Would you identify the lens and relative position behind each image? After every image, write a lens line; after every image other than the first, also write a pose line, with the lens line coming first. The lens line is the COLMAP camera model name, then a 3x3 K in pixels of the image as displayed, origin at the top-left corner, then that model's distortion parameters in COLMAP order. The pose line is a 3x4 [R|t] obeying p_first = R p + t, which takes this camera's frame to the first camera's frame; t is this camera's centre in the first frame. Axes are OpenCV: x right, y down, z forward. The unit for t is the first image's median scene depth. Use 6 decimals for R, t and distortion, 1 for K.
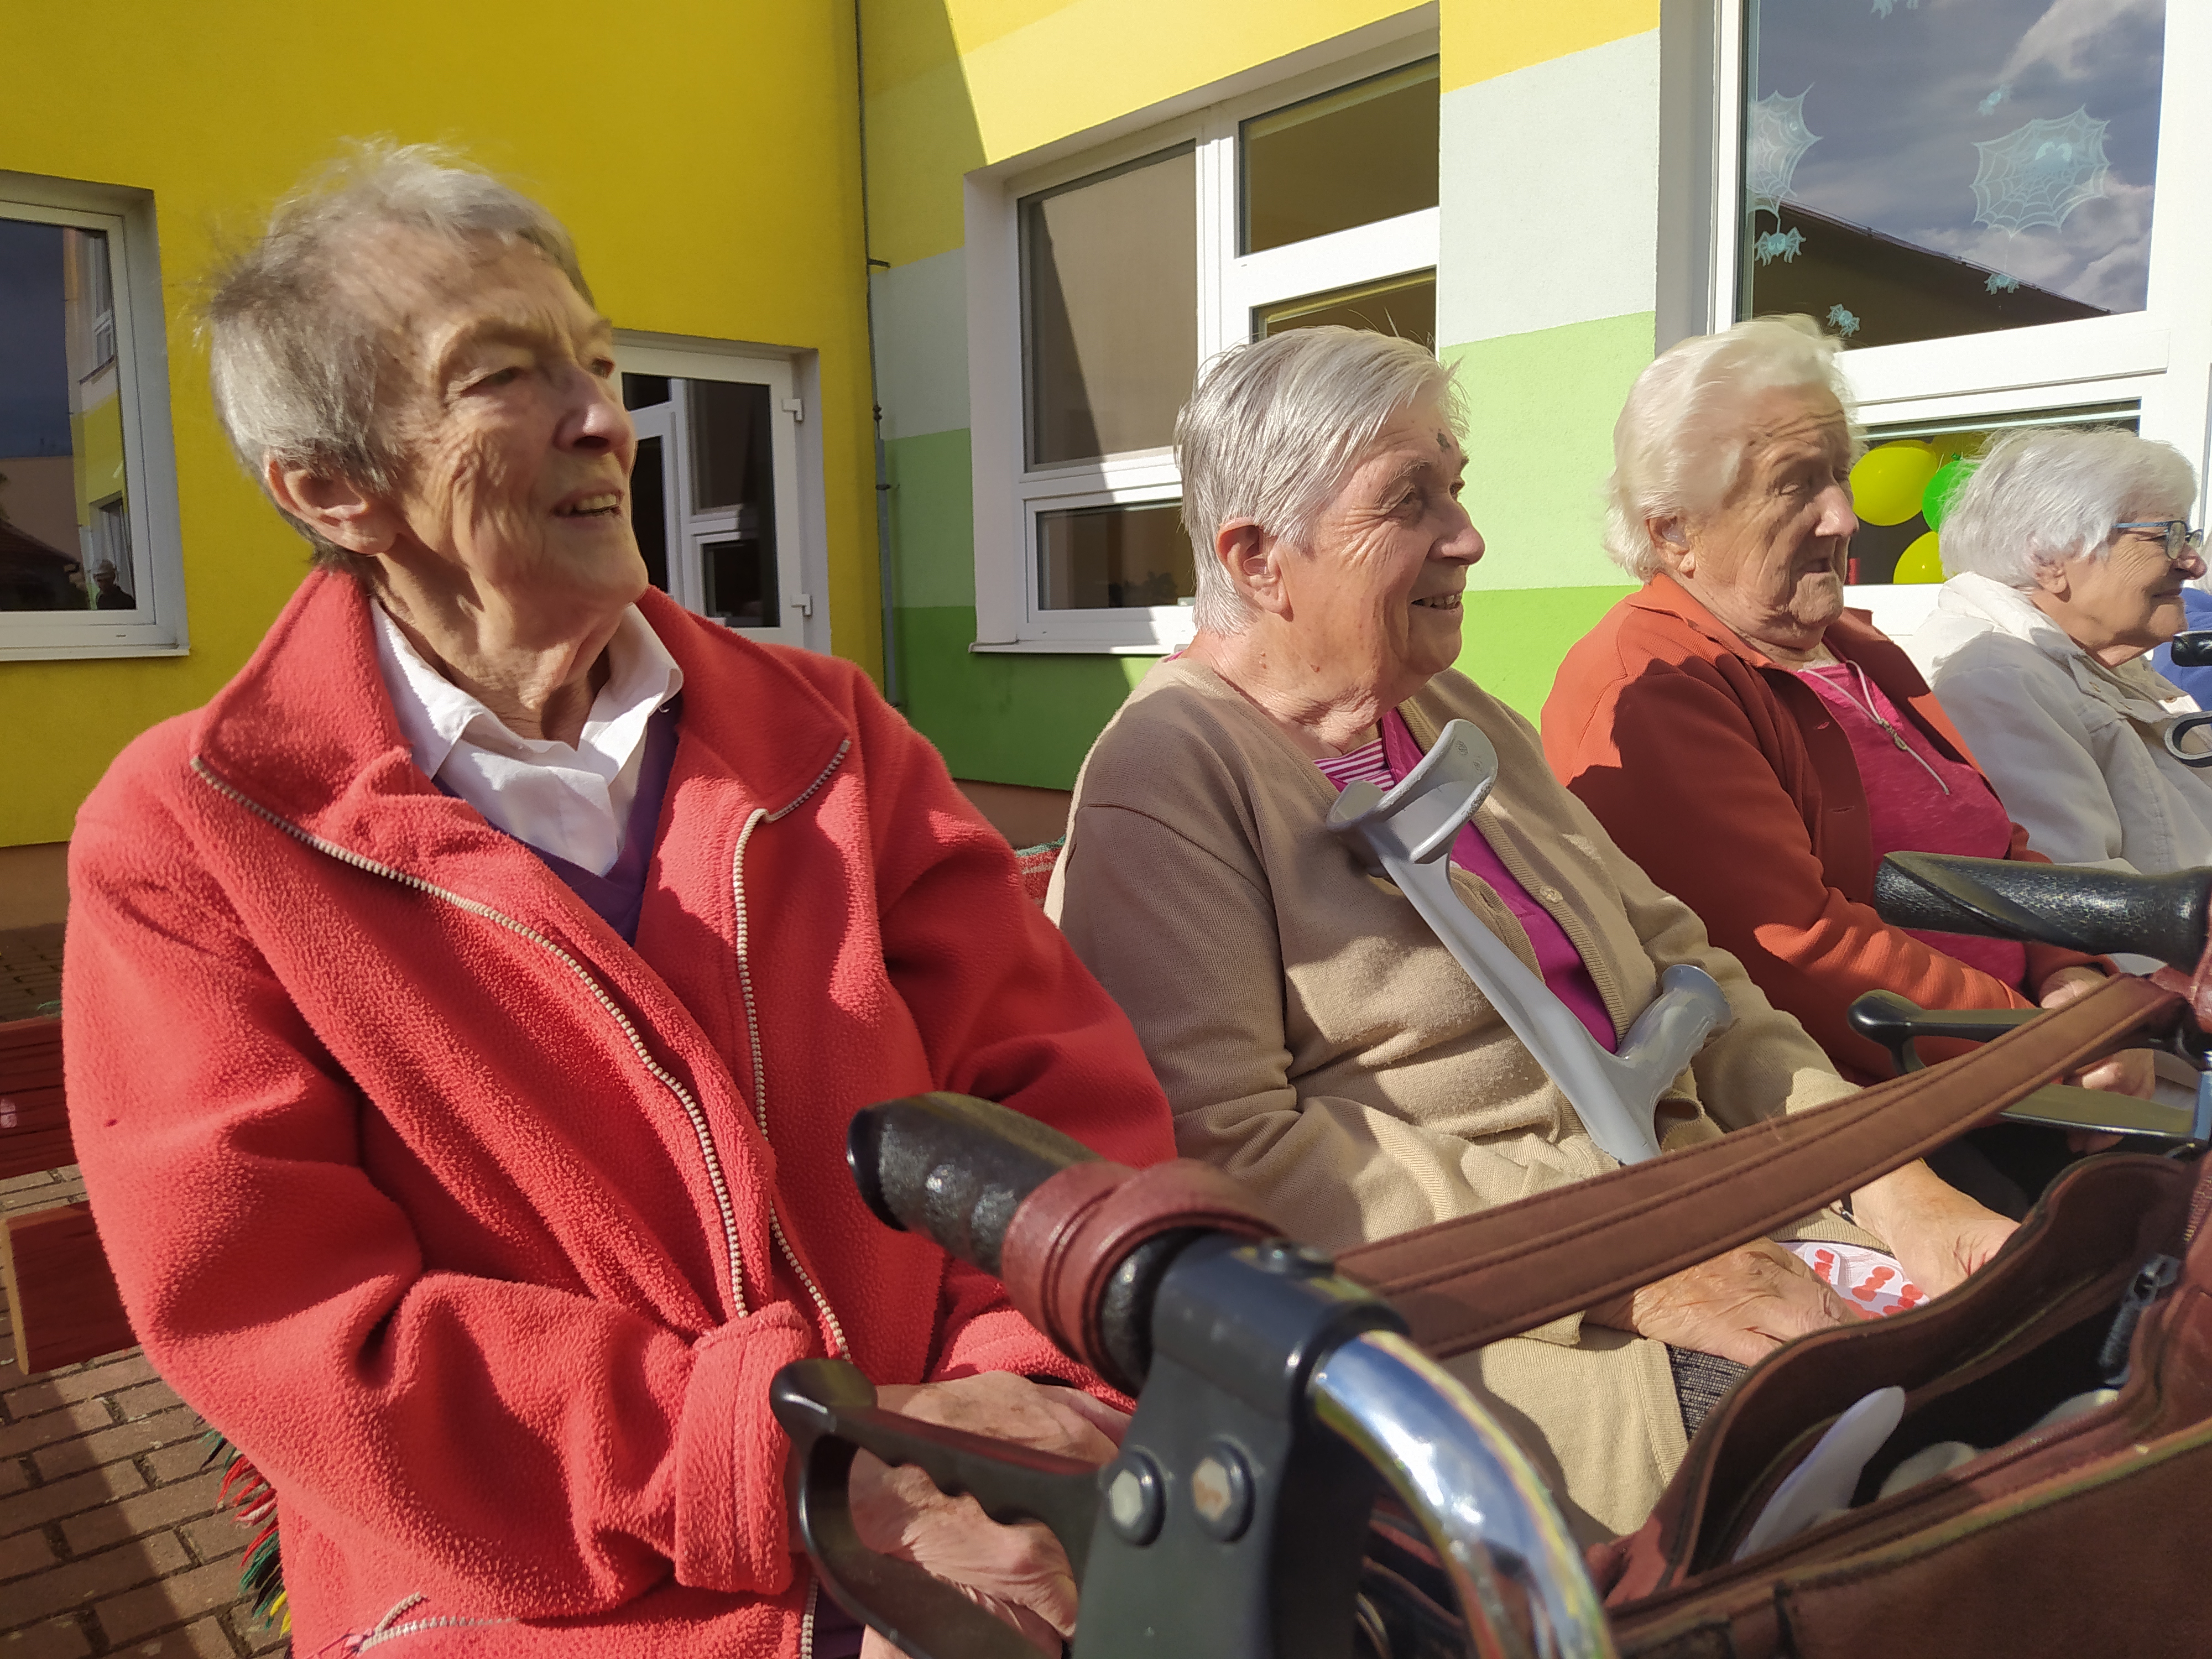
lens RADIAL K [[1649.5, 0, 1059.4], [0, 1649.5, 852.2], [0, 0, 1]] dist [0.061151, -0.076062]
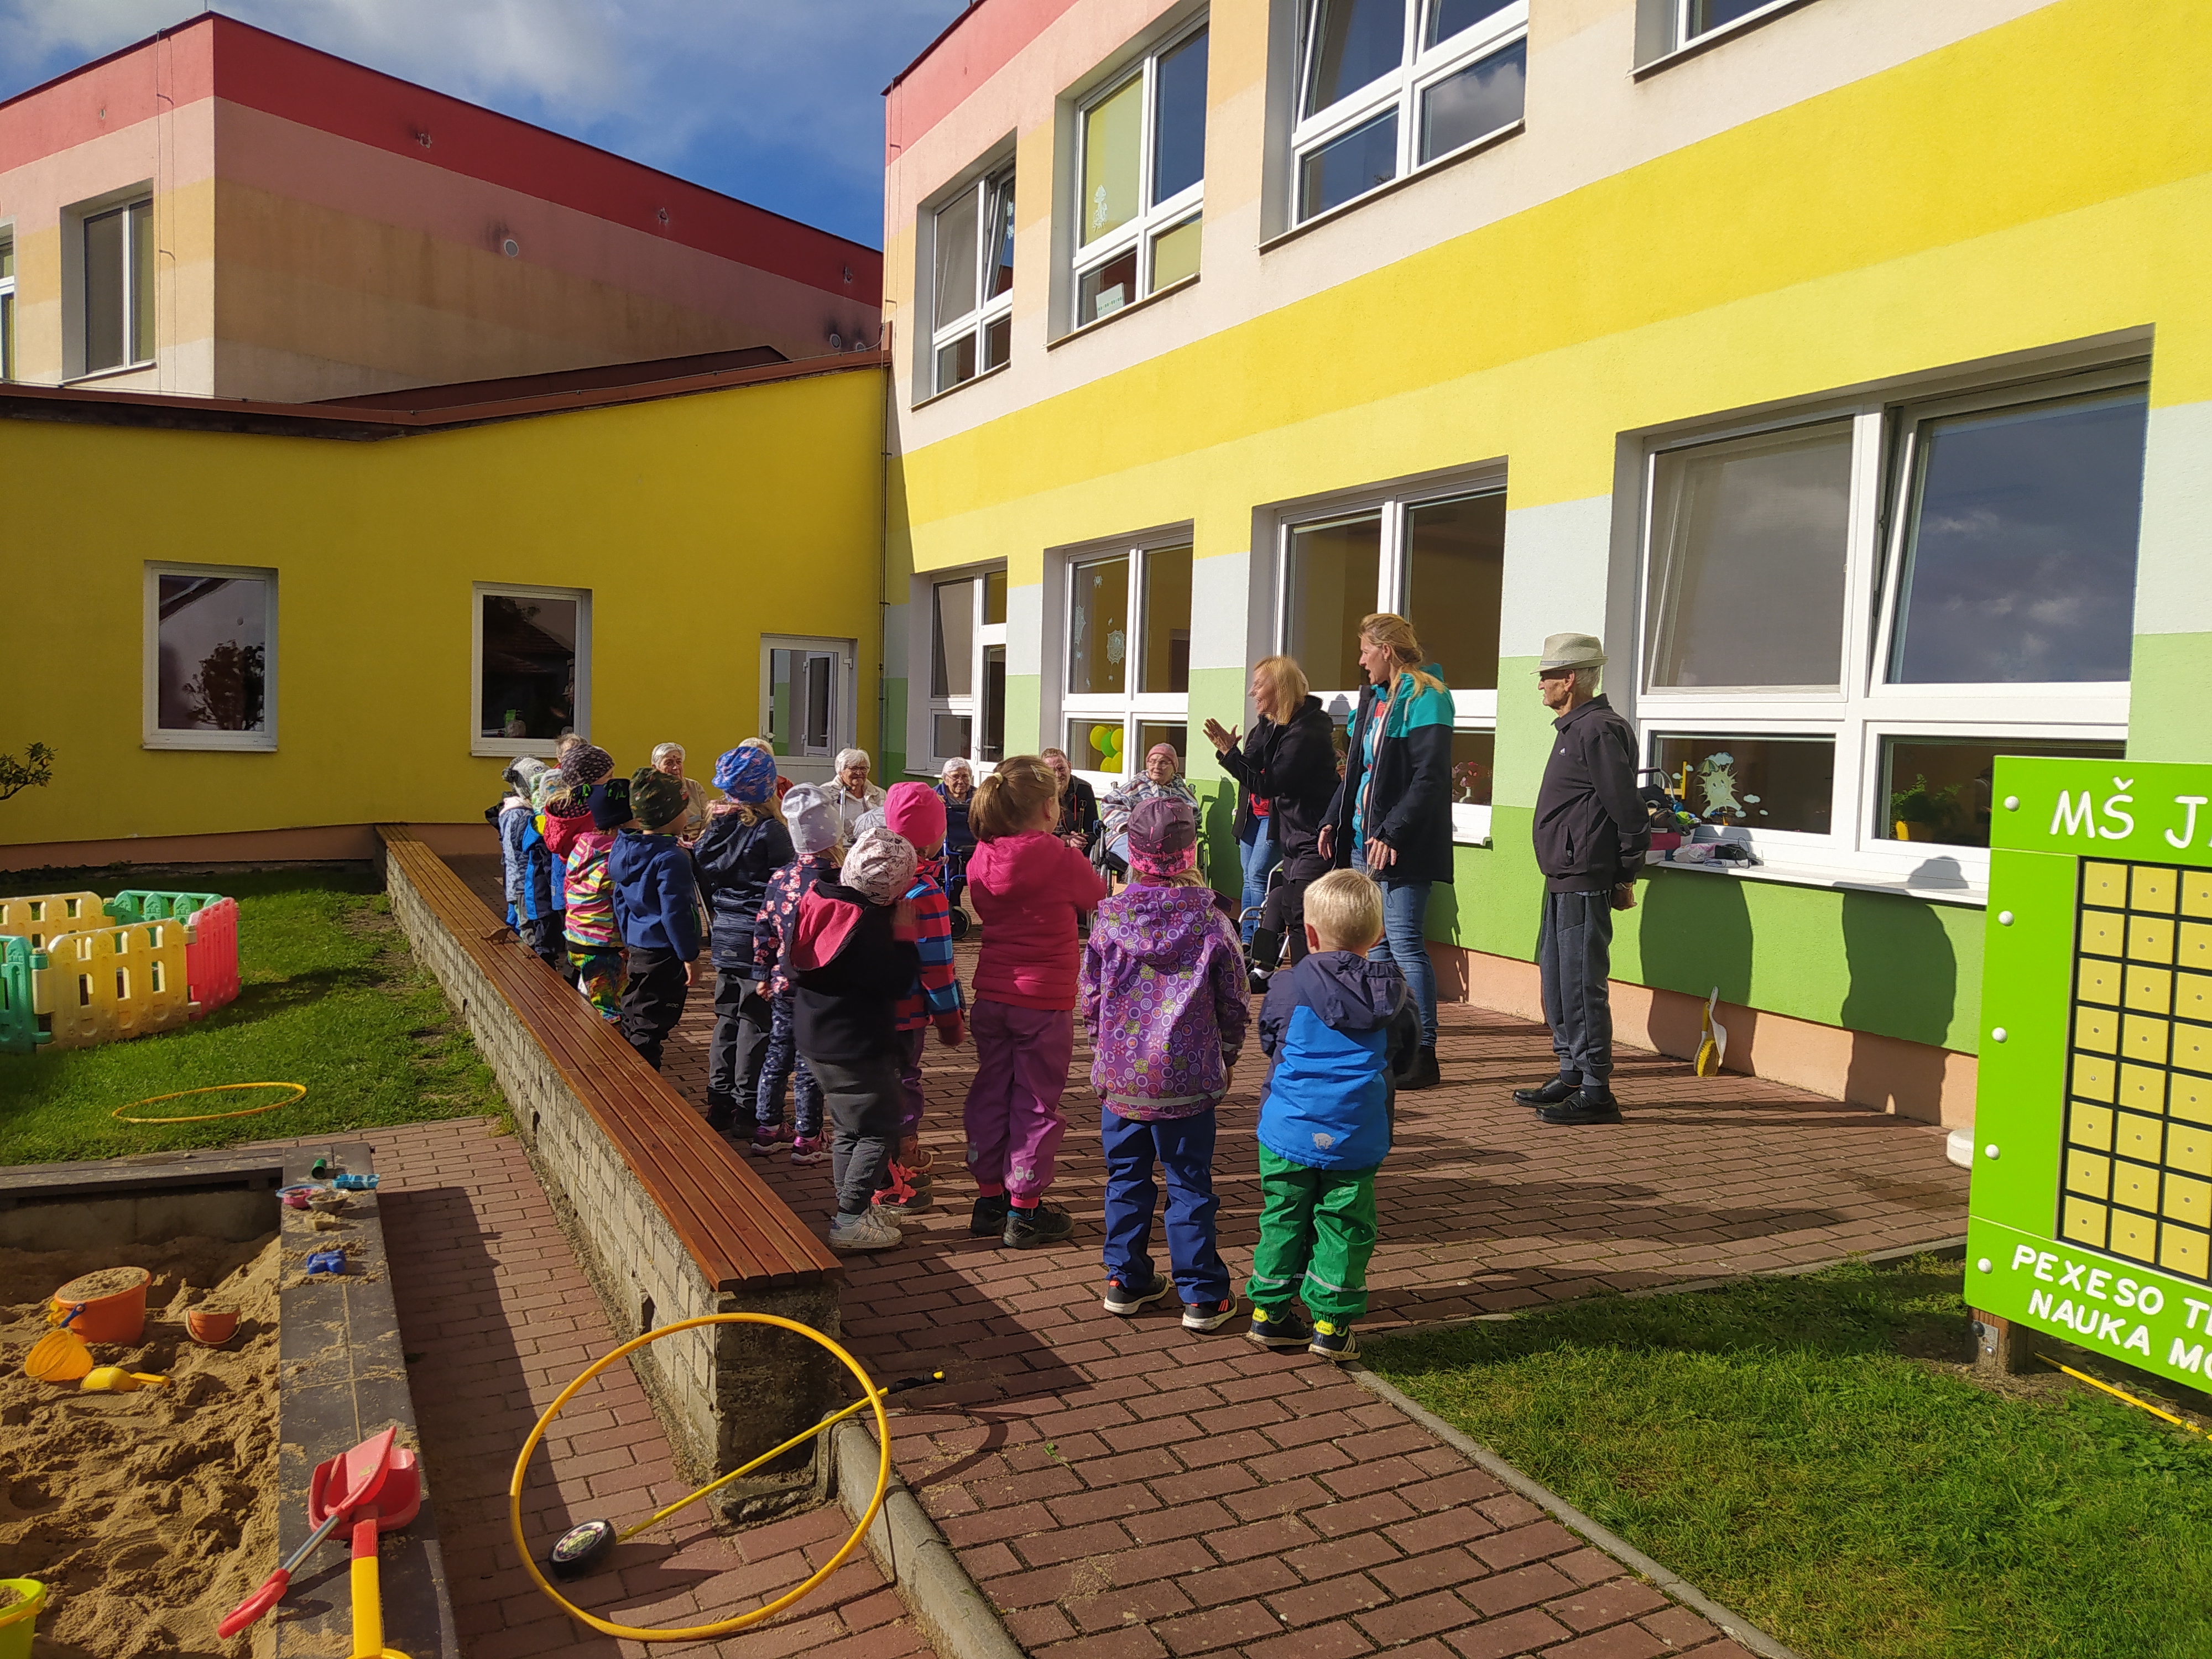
lens RADIAL K [[1649.5, 0, 1110.6], [0, 1649.5, 817.2], [0, 0, 1]] dist [0.061151, -0.076062]
pose [[0.975701, 0.061745, -0.210224, 4.604306], [-0.079743, 0.993741, -0.078234, 0.613000], [0.204078, 0.093097, 0.974518, -7.521832]]
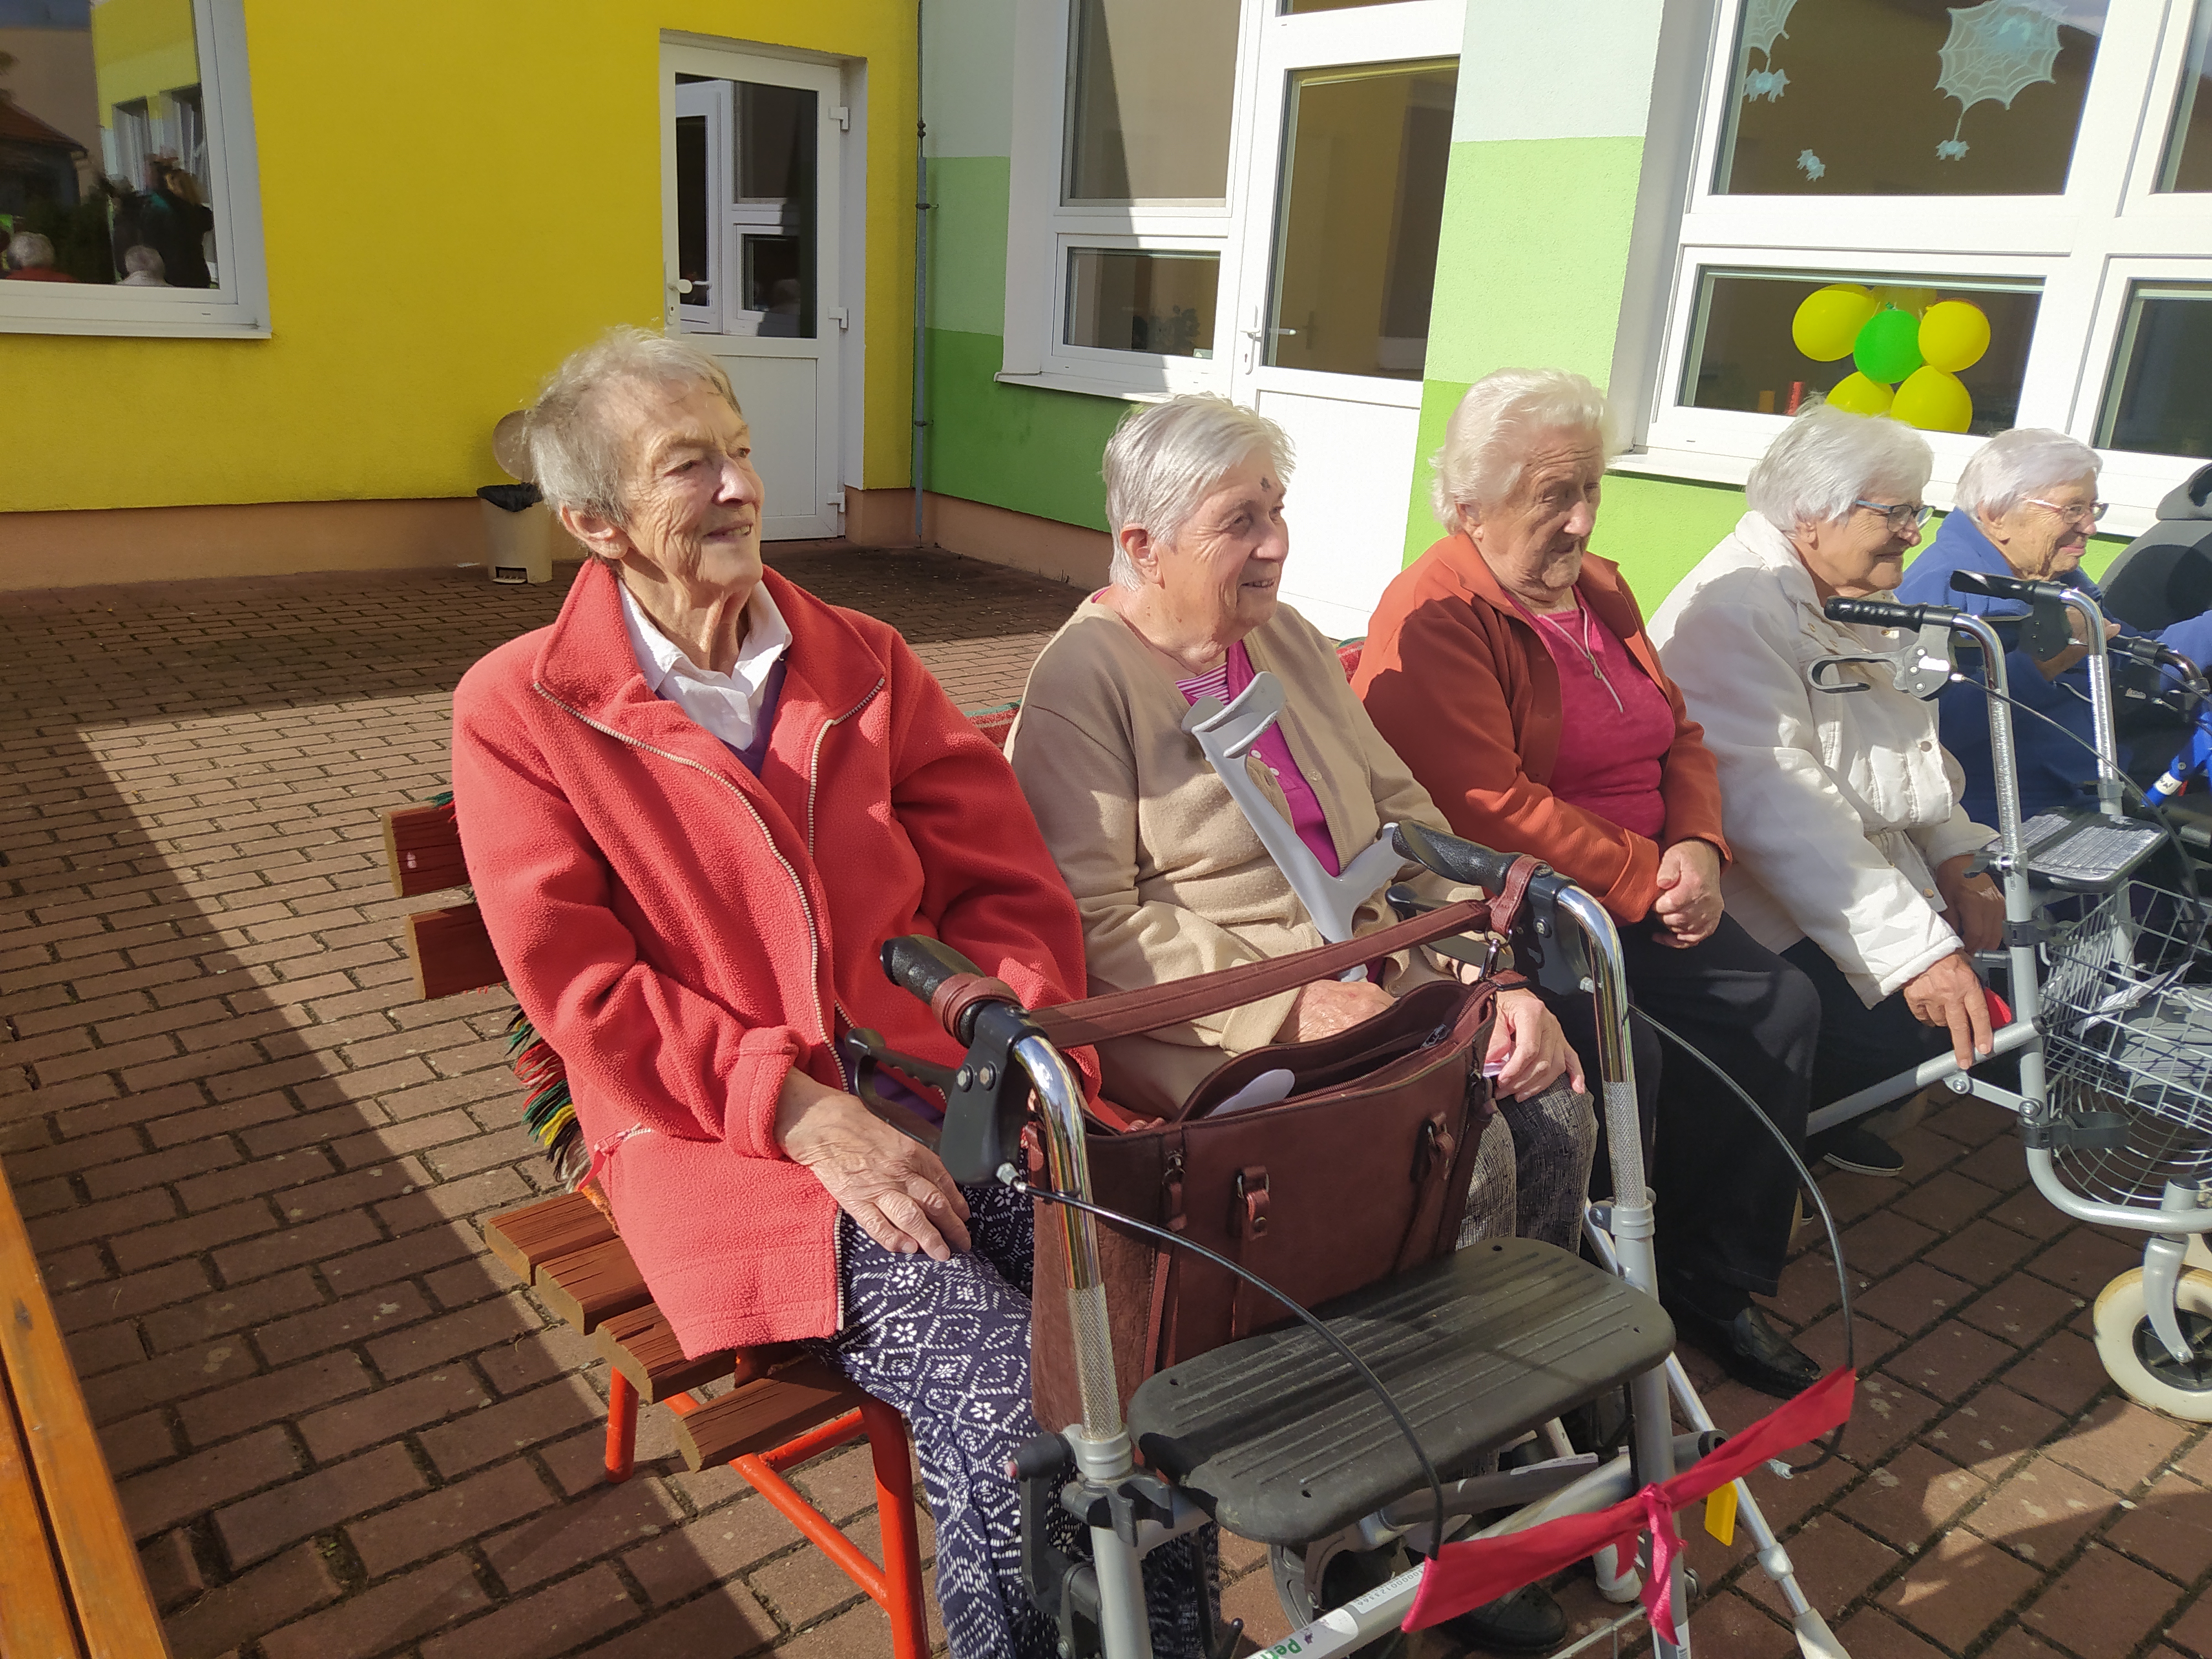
lens RADIAL K [[1649.5, 0, 1070.4], [0, 1649.5, 847.8], [0, 0, 1]] dist [0.061151, -0.076062]
pose [[0.997042, 0.076490, 0.007516, 0.056132], [-0.076544, 0.979376, 0.186986, -0.197656], [0.006941, -0.187008, 0.982334, -0.620920]]
